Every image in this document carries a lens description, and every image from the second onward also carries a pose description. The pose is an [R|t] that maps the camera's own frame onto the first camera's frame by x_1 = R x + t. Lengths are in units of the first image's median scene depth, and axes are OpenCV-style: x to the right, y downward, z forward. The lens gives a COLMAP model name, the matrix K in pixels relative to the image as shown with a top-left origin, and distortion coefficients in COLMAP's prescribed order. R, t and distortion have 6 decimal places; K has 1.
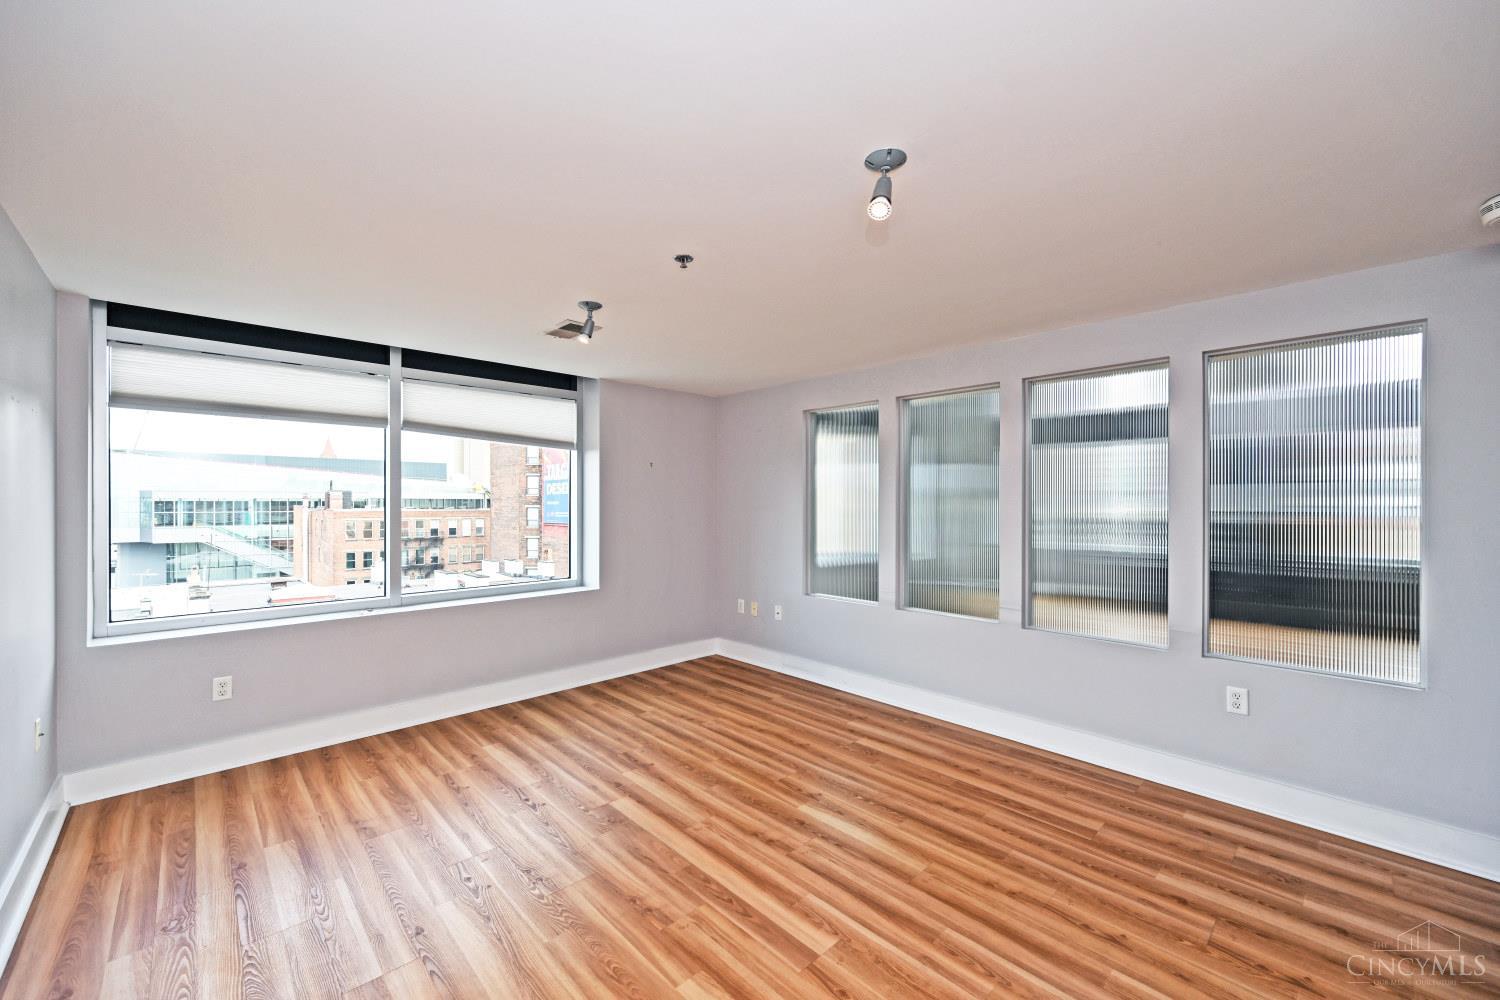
lens RADIAL K [[589.7, 0, 748.0], [0, 589.7, 501.9], [0, 0, 1]] dist [-0.000605, -0.000118]
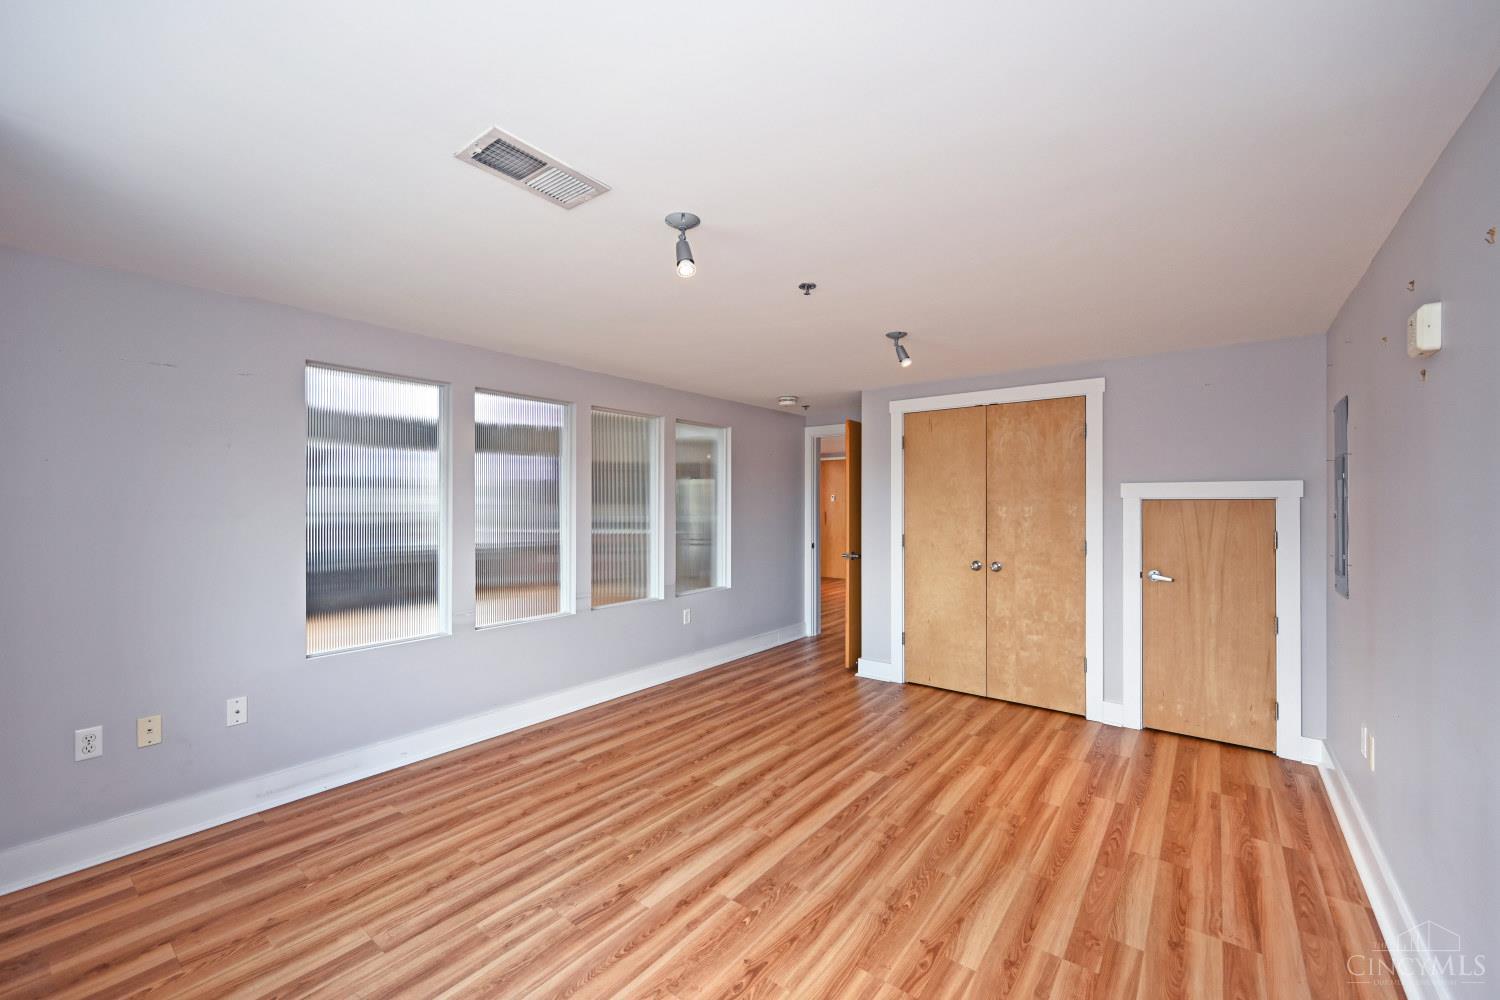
lens RADIAL K [[619.9, 0, 768.9], [0, 619.9, 497.6], [0, 0, 1]] dist [0.000583, 0.000257]
pose [[-0.187847, 0.008825, 0.982159, -0.952520], [-0.003548, 0.999947, -0.009664, 0.002720], [-0.982192, -0.005300, -0.187806, 1.021565]]
